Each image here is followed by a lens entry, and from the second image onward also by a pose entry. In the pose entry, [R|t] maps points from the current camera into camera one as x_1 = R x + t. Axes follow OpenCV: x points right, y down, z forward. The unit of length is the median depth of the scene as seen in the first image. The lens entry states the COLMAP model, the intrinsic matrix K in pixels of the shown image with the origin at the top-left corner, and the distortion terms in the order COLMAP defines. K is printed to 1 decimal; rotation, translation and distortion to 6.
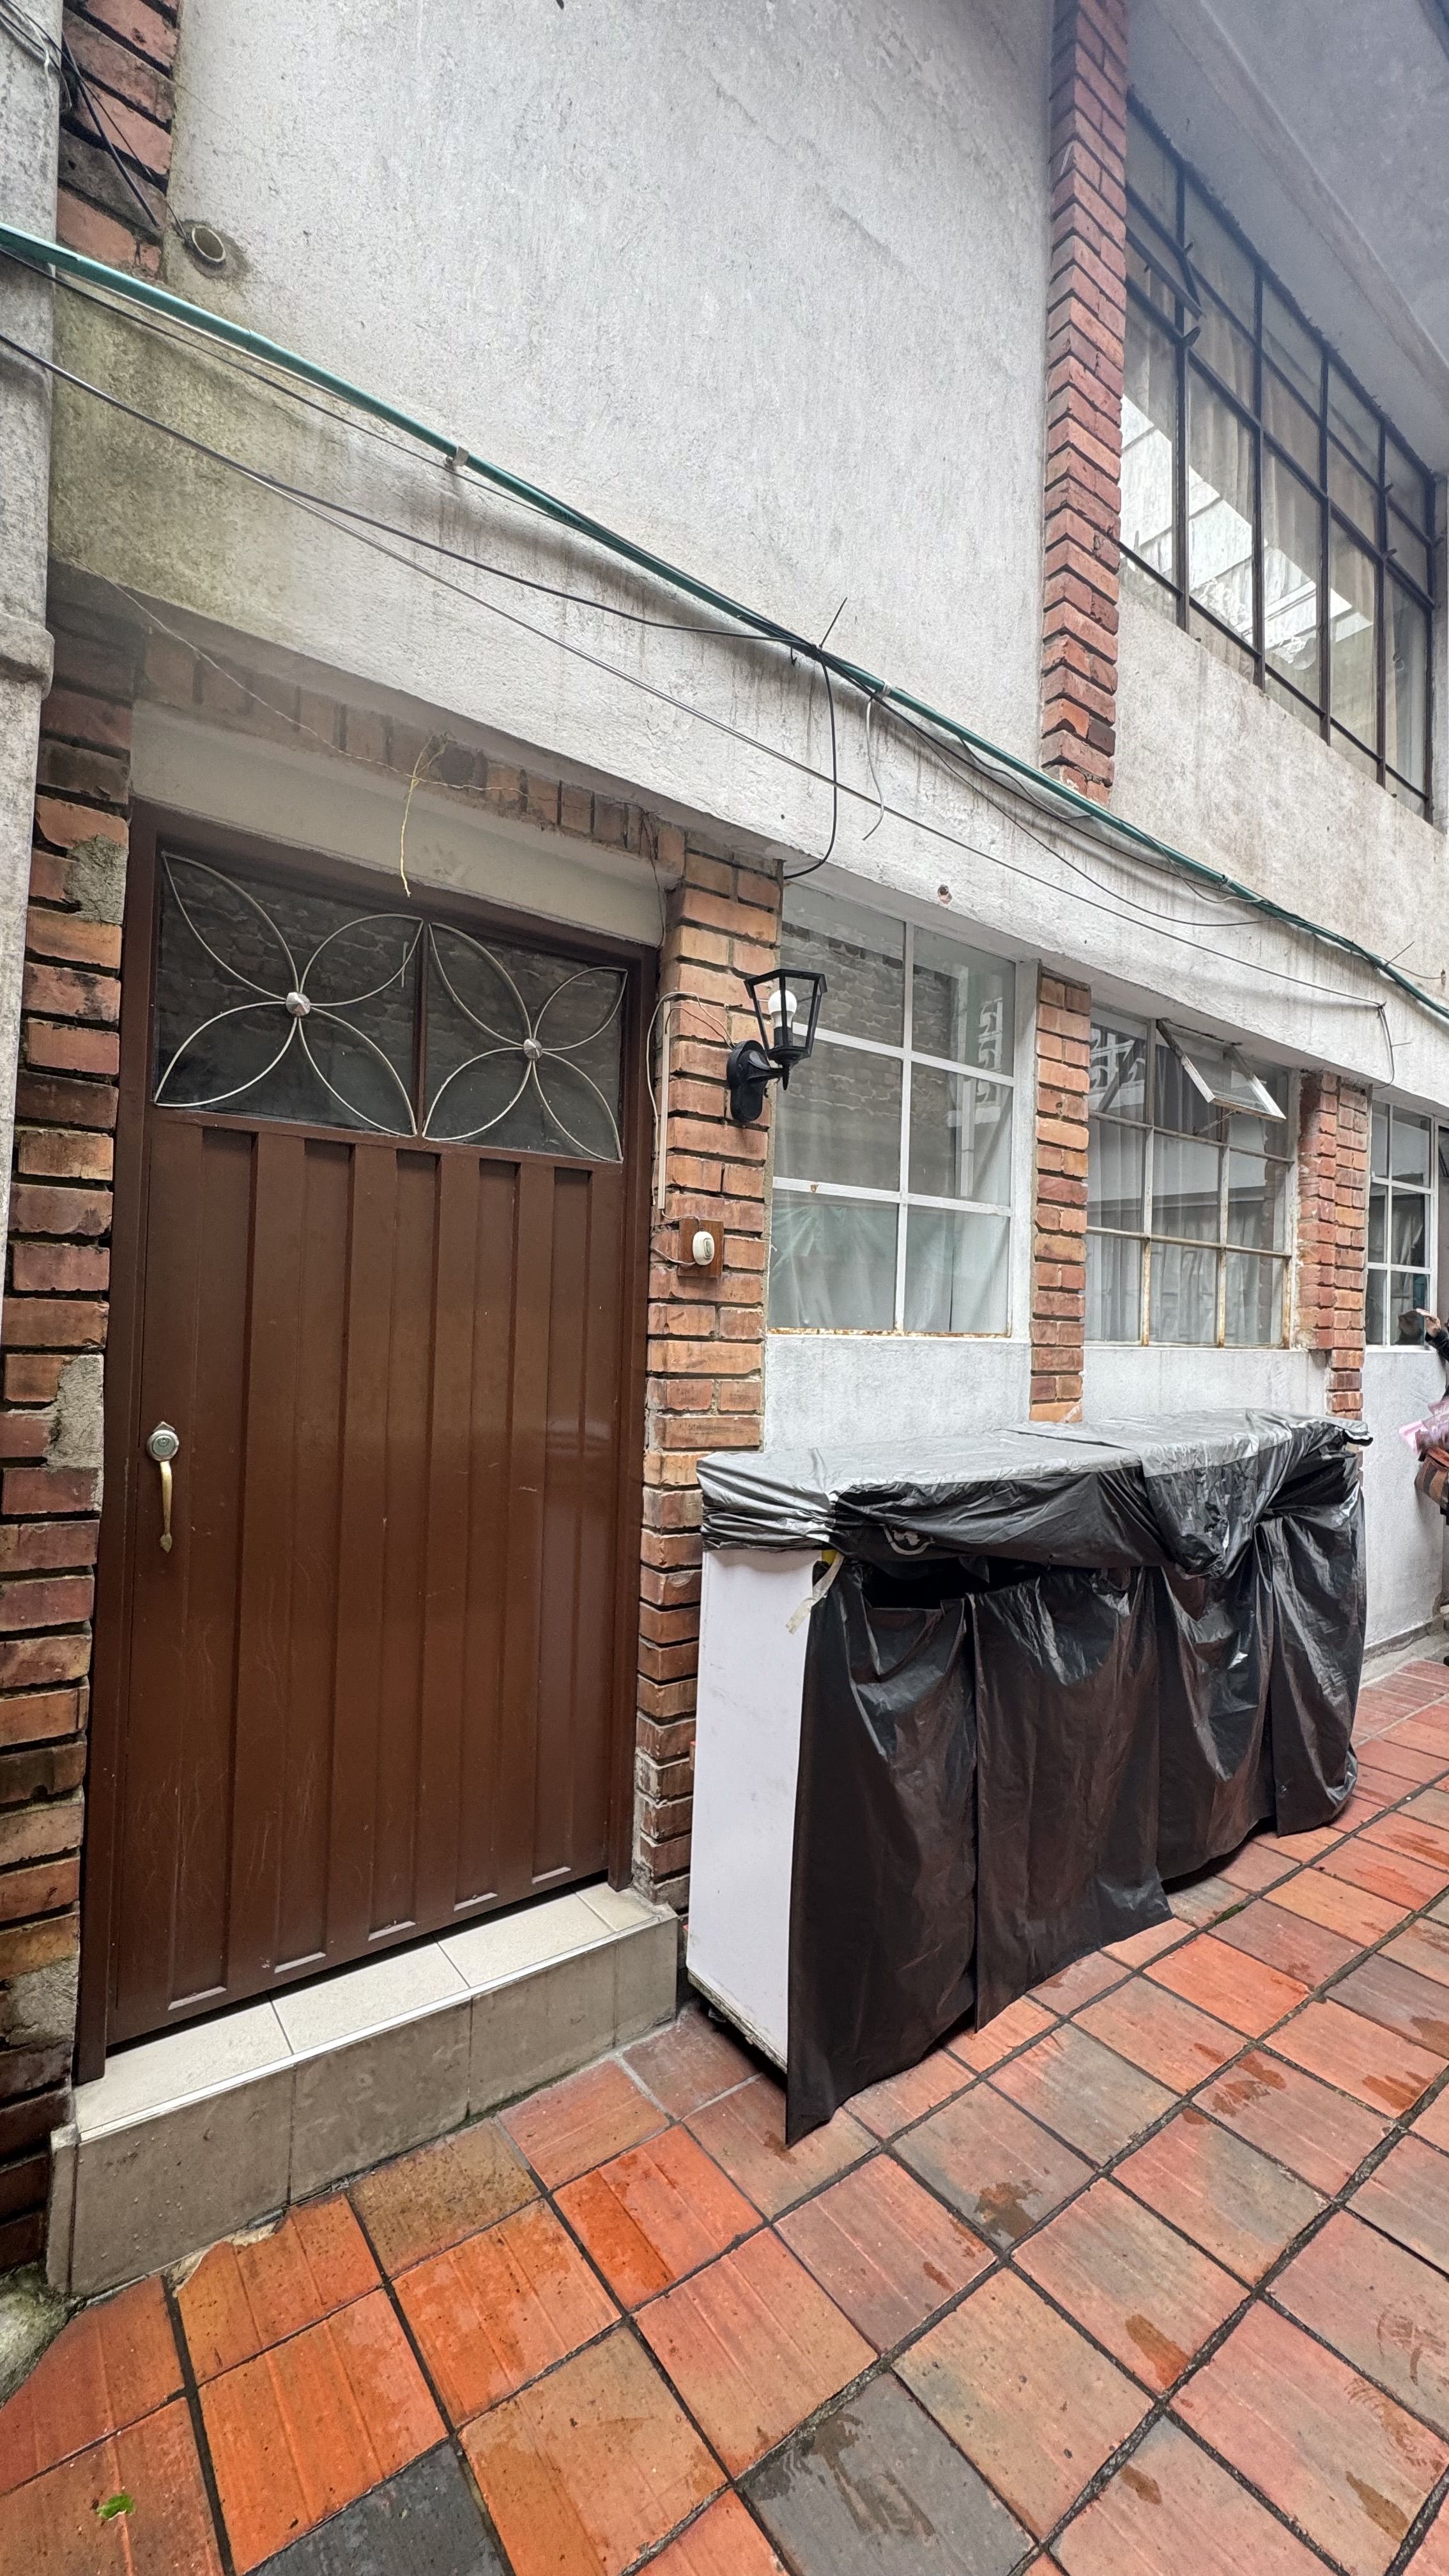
lens RADIAL K [[1029.8, 0, 724.5], [0, 1029.8, 1288.0], [0, 0, 1]] dist [-0.000466, -0.000131]
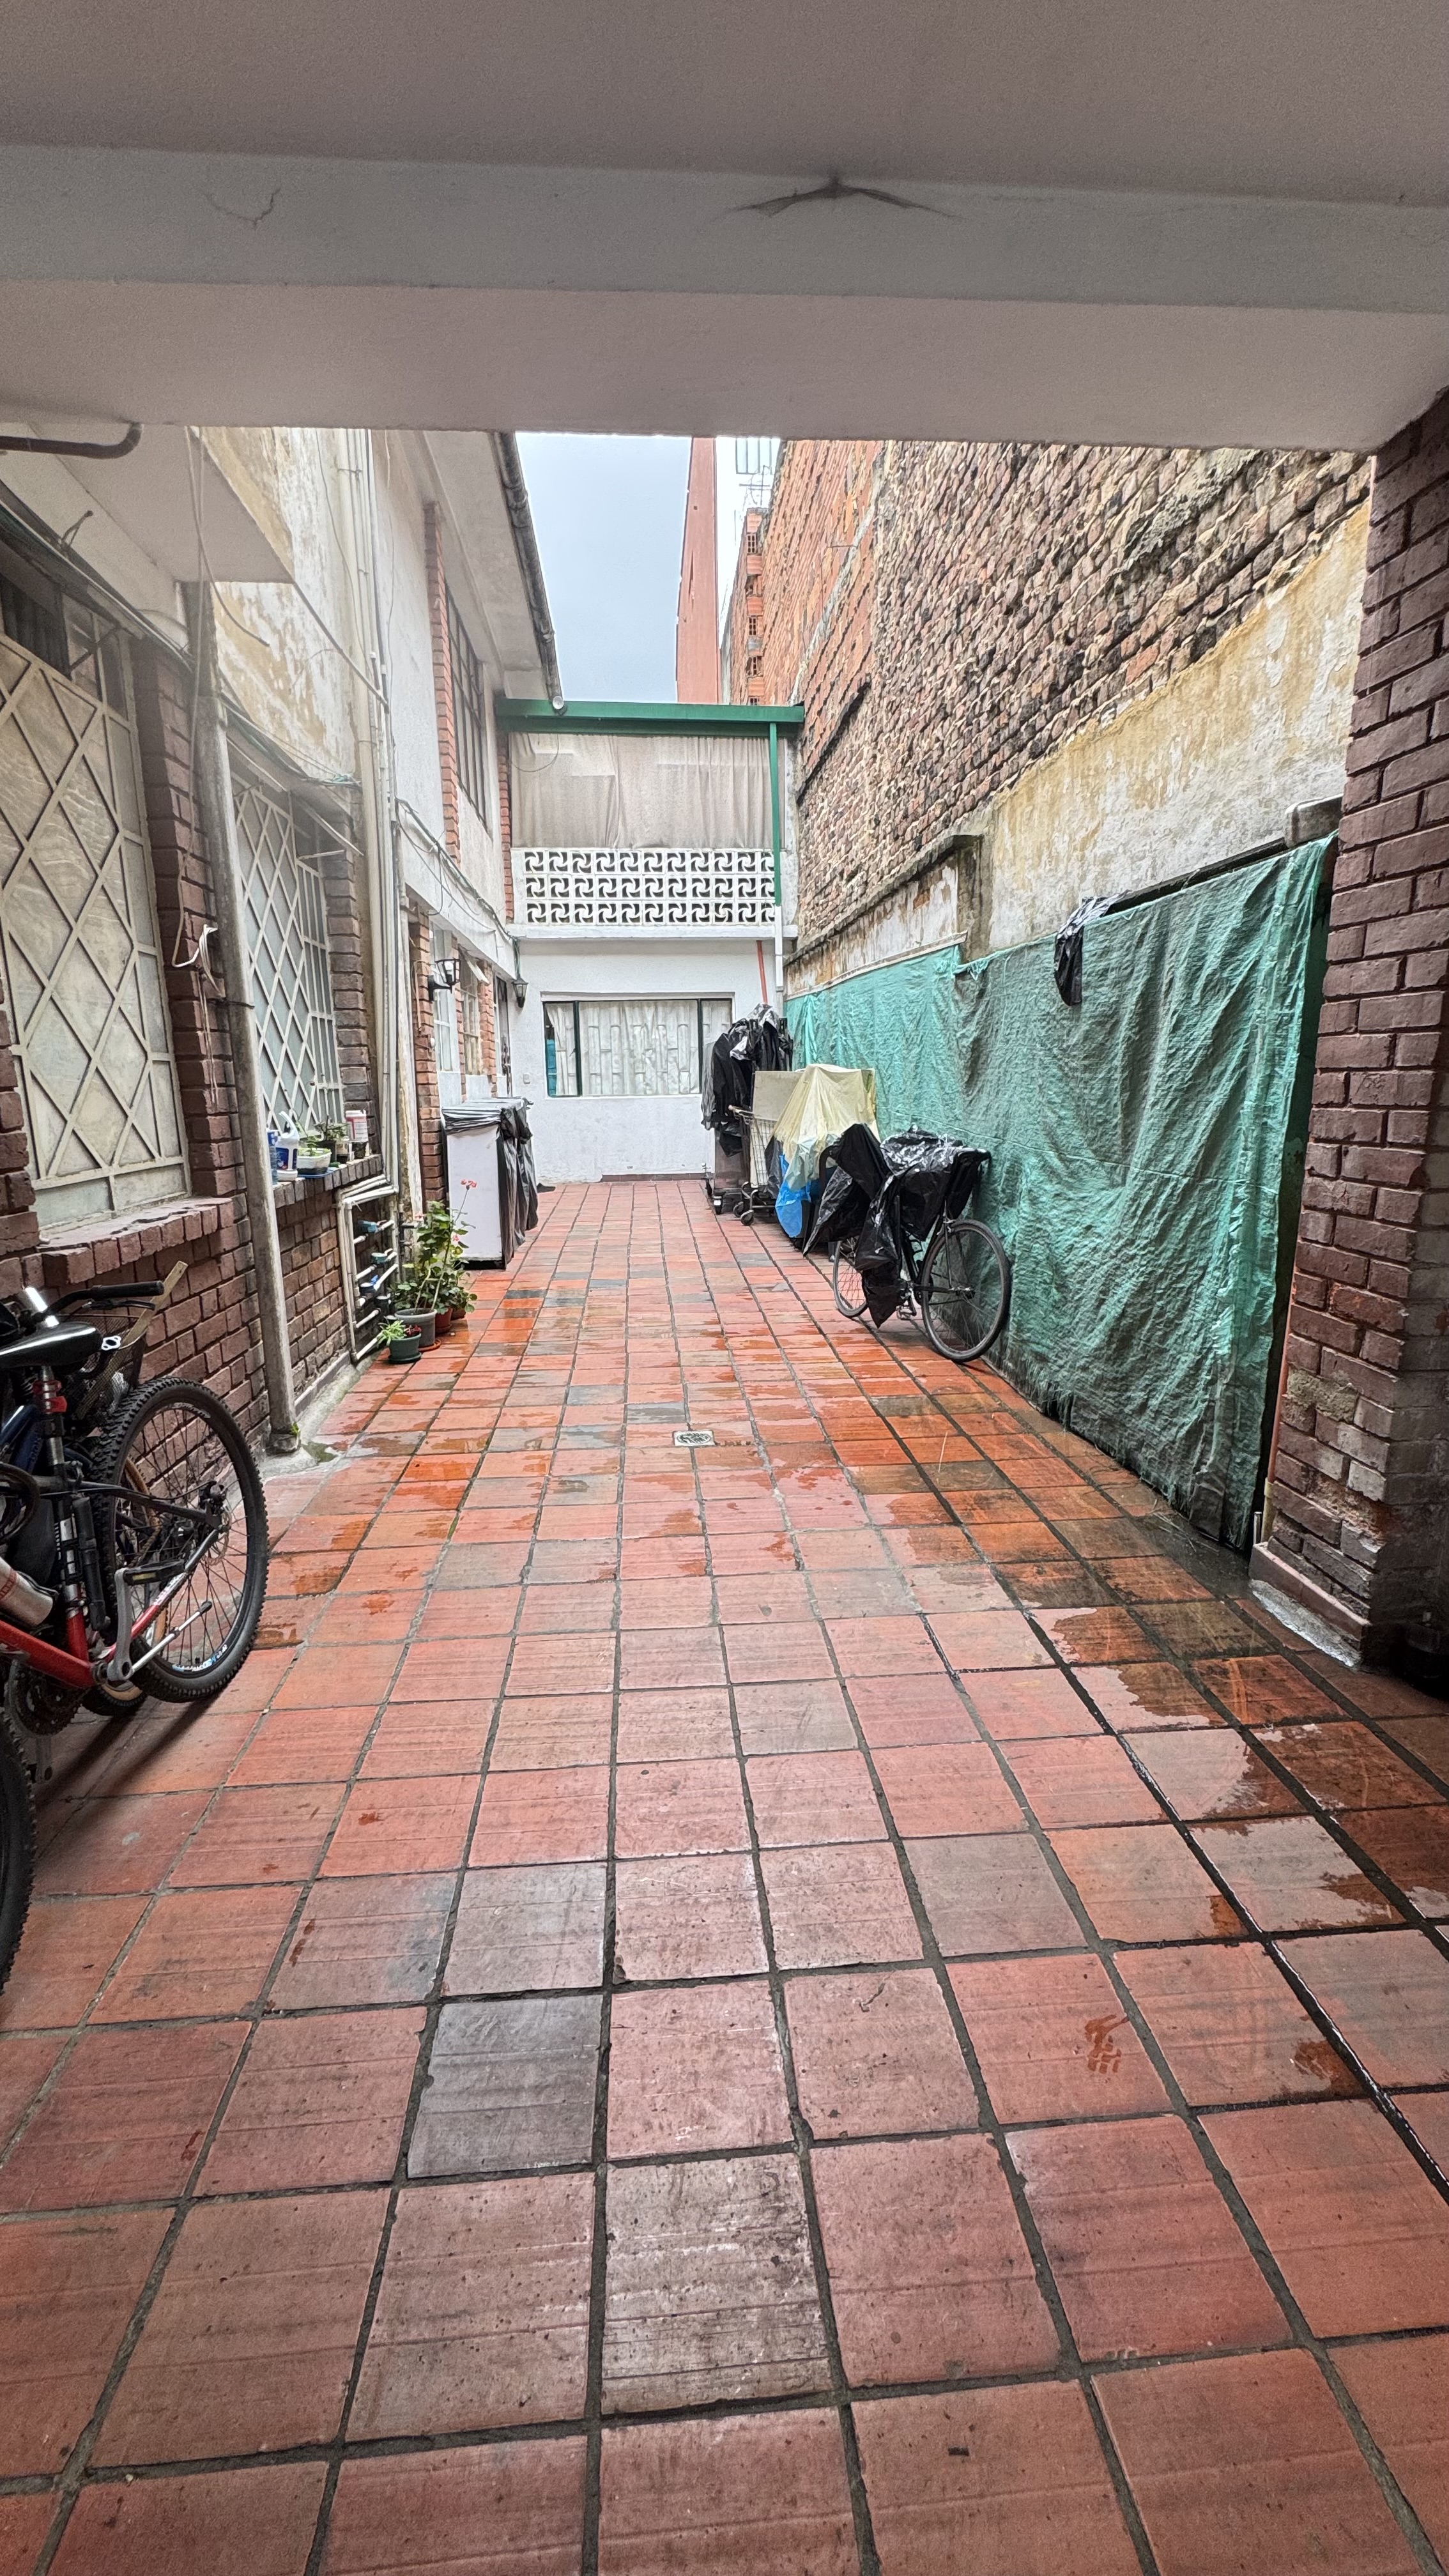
lens RADIAL K [[1029.8, 0, 724.5], [0, 1029.8, 1288.0], [0, 0, 1]] dist [-0.000466, -0.000131]
pose [[0.527130, -0.205447, 0.824576, -2.310752], [0.005327, 0.971115, 0.238553, -0.057498], [-0.849768, -0.121356, 0.512998, -1.495092]]
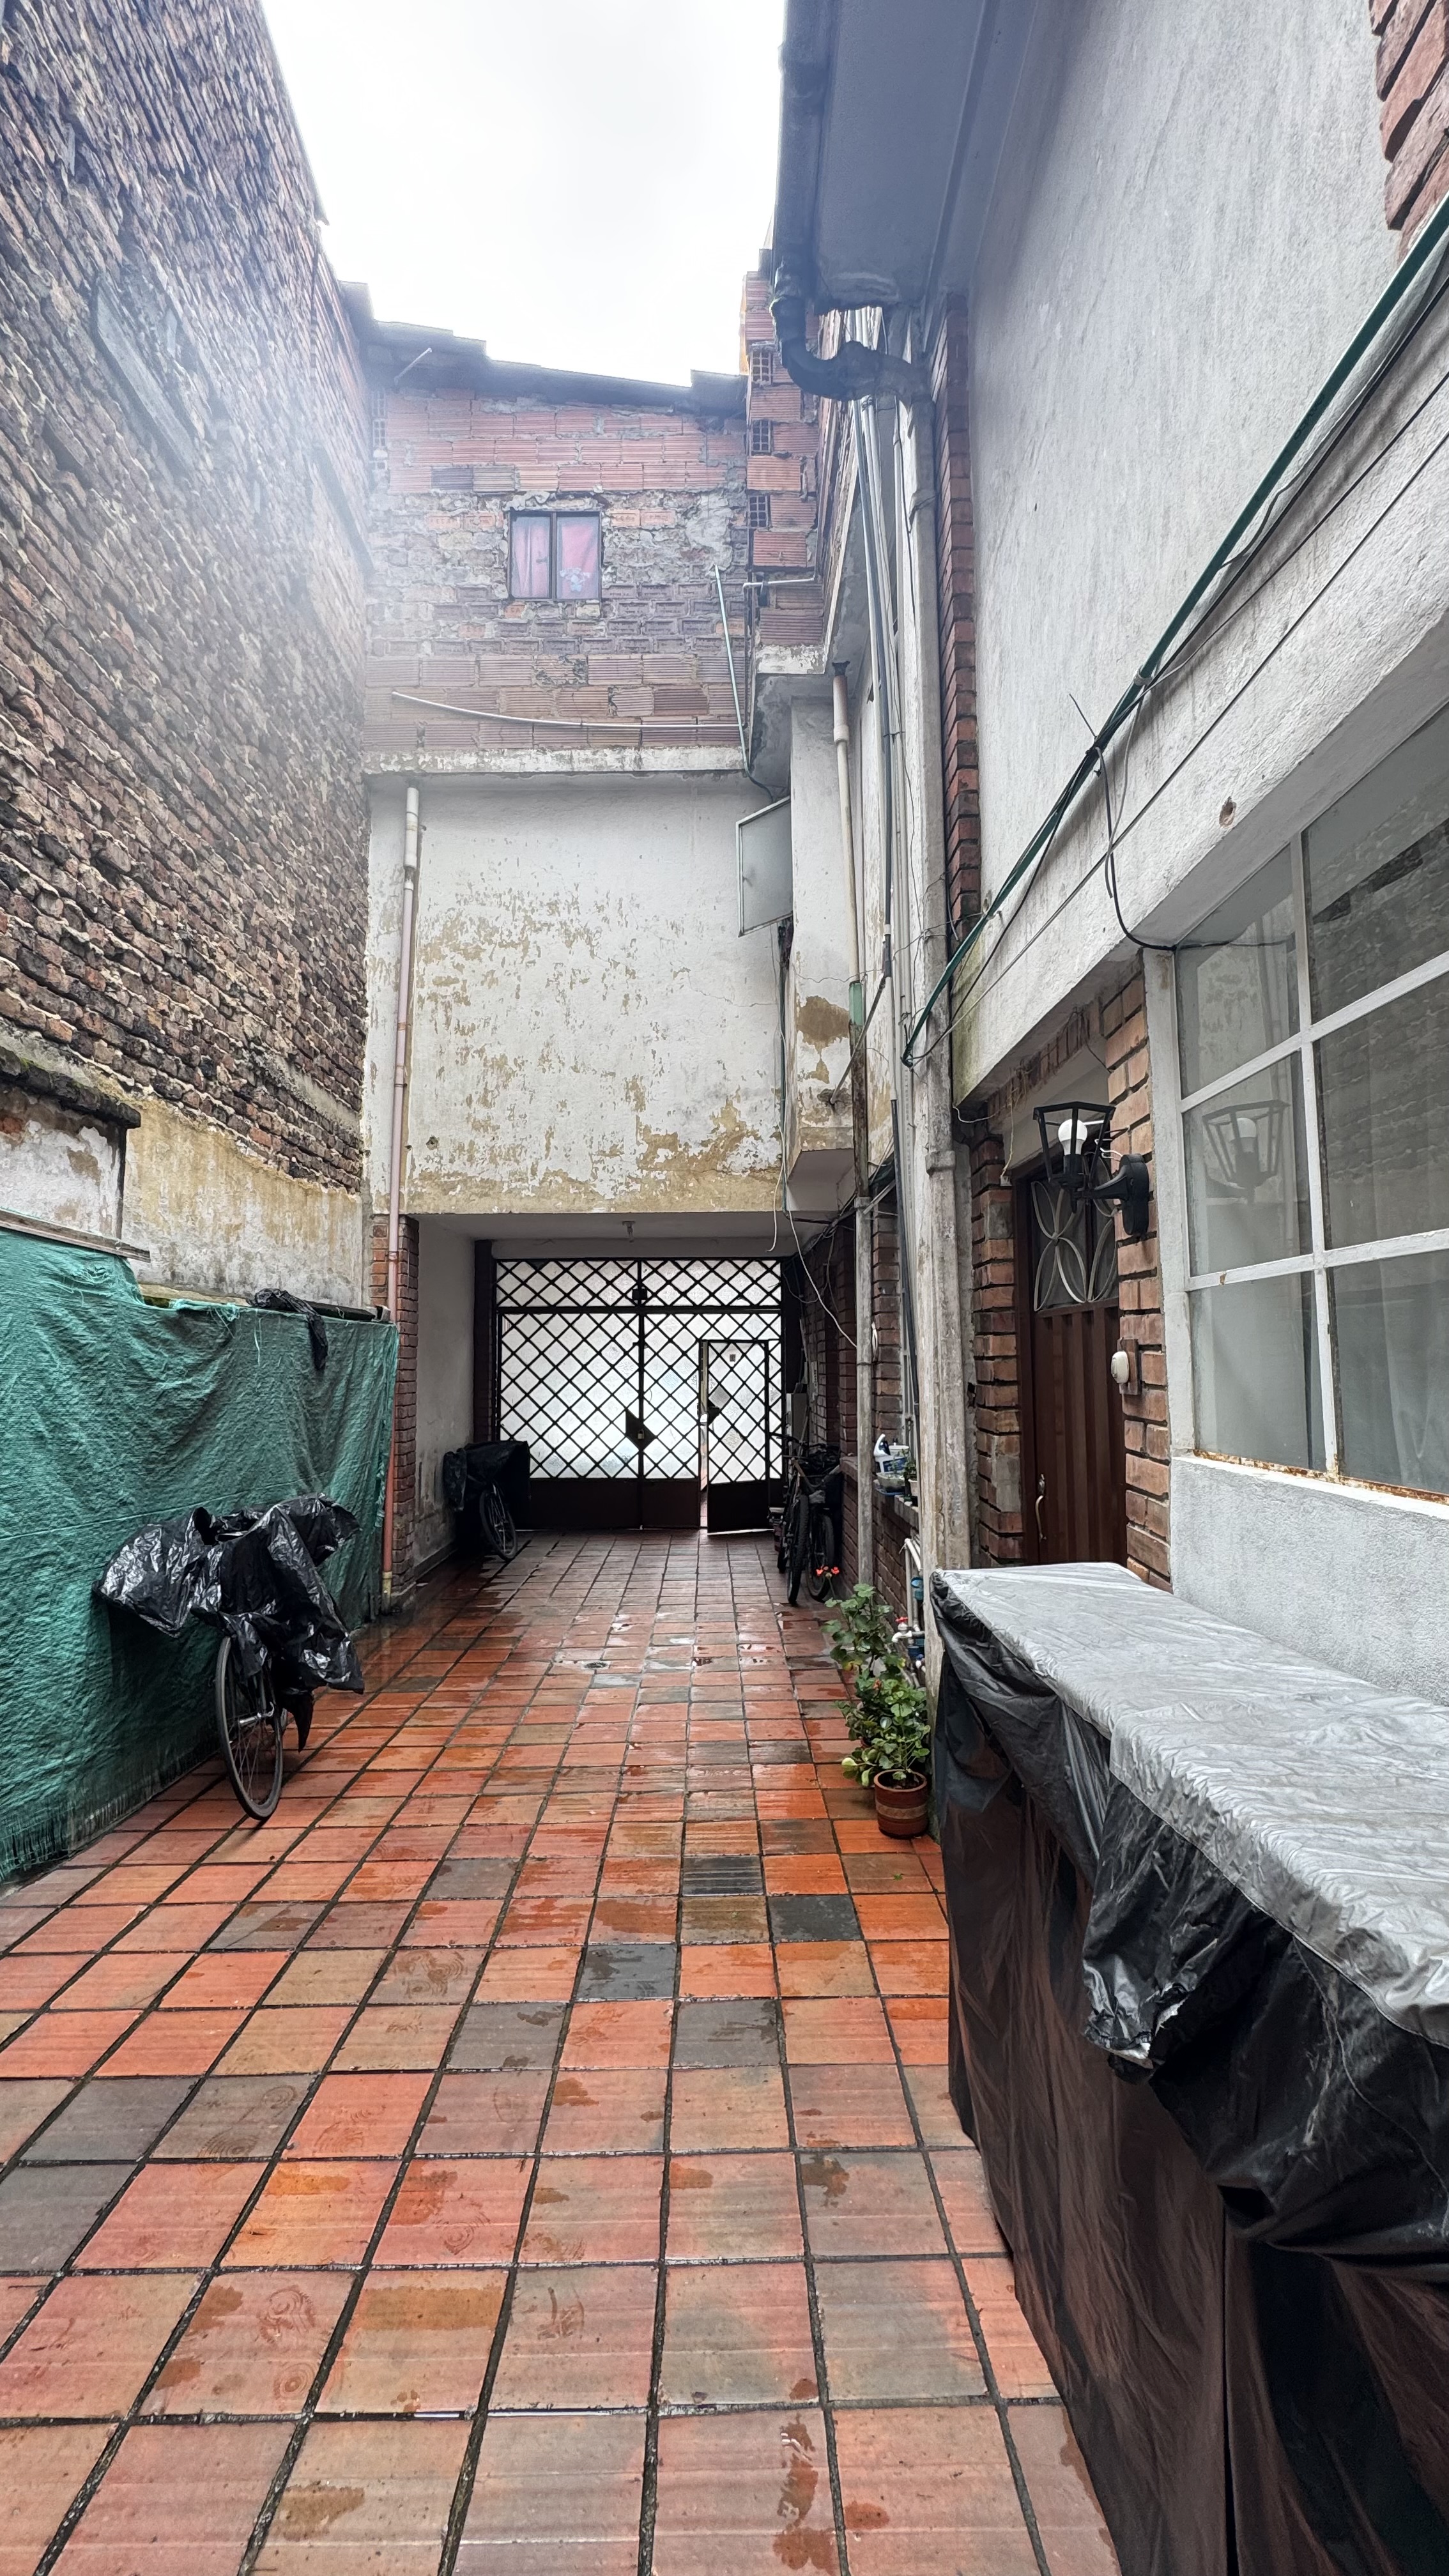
lens RADIAL K [[1029.8, 0, 724.5], [0, 1029.8, 1288.0], [0, 0, 1]] dist [-0.000466, -0.000131]
pose [[-0.584414, -0.079670, -0.807535, 1.103549], [0.016118, 0.993832, -0.109715, -0.009615], [0.811295, -0.077135, -0.579526, 1.326362]]
